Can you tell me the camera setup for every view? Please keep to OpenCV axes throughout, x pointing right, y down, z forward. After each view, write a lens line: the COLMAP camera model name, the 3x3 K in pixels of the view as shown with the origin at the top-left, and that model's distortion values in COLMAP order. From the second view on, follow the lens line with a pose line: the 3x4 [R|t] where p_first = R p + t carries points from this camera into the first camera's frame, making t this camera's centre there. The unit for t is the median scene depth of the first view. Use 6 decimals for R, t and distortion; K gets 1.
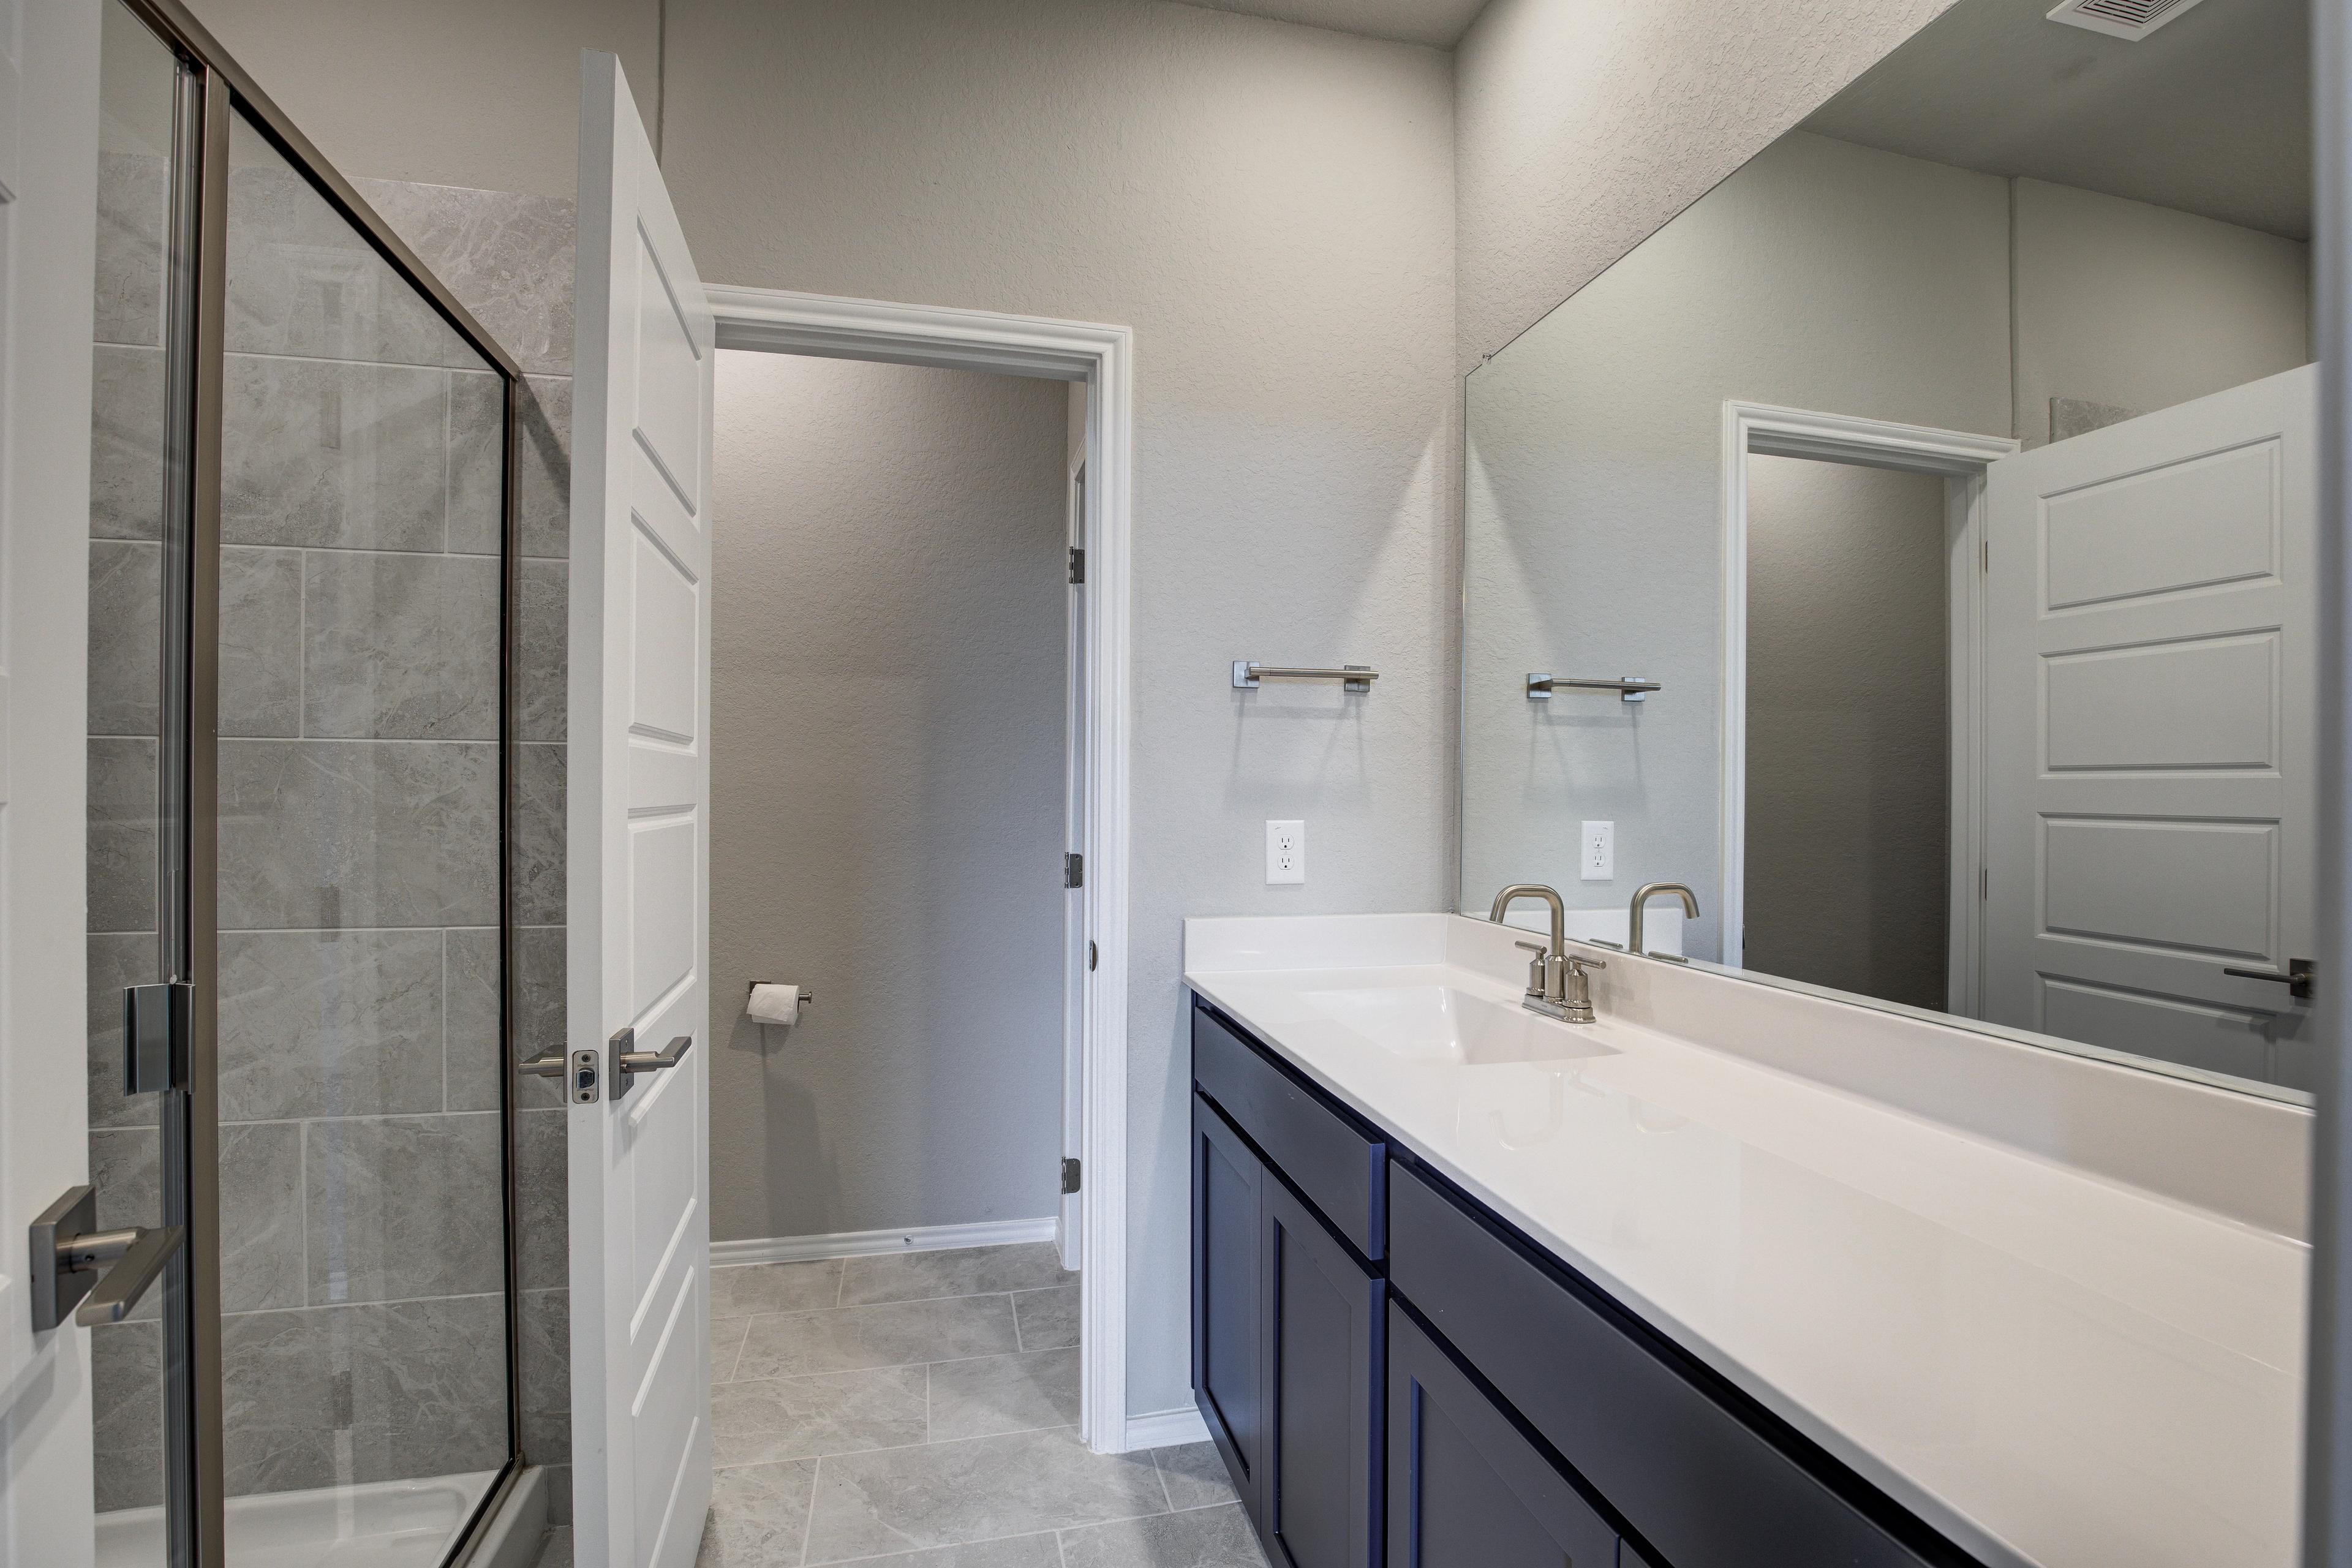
lens RADIAL K [[1069.5, 0, 1176.2], [0, 1069.5, 790.6], [0, 0, 1]] dist [-0.030705, -0.000042]
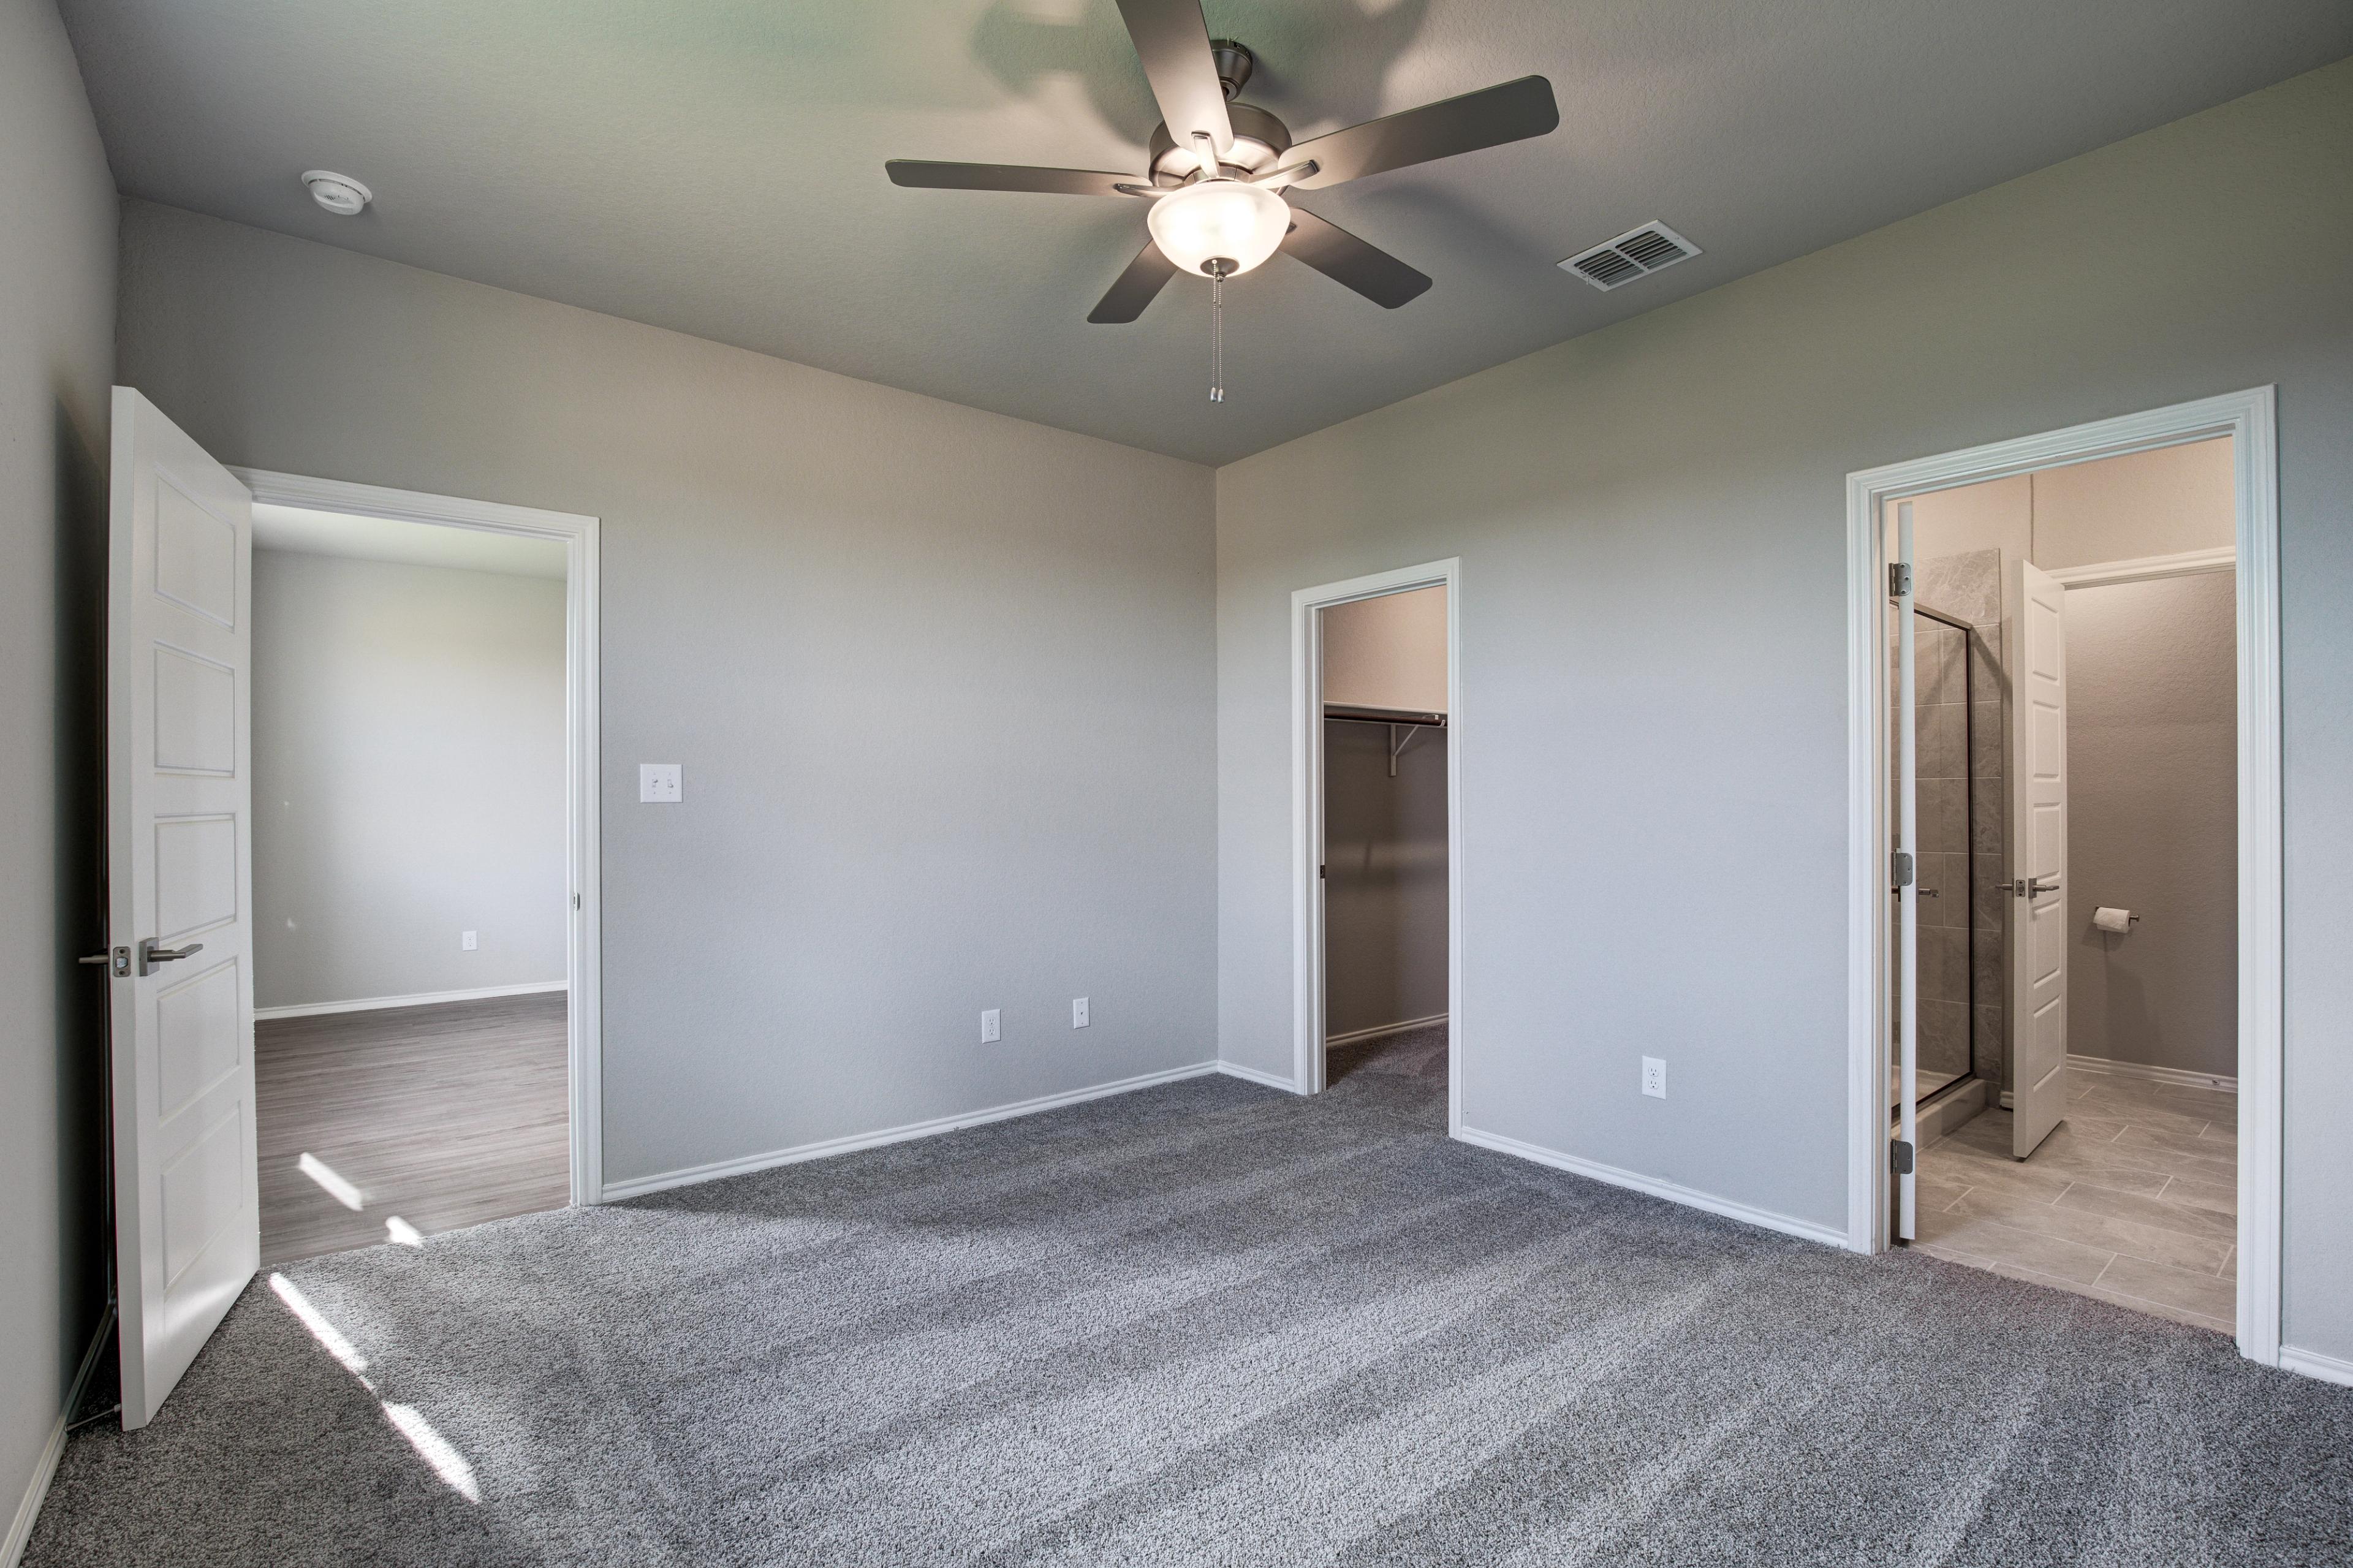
lens RADIAL K [[1070.0, 0, 1176.5], [0, 1070.0, 793.9], [0, 0, 1]] dist [-0.030705, -0.000042]
pose [[0.432717, -0.009258, -0.901482, 0.763050], [0.006843, 0.999952, -0.006985, -0.004773], [0.901504, -0.003146, 0.432760, -1.705119]]
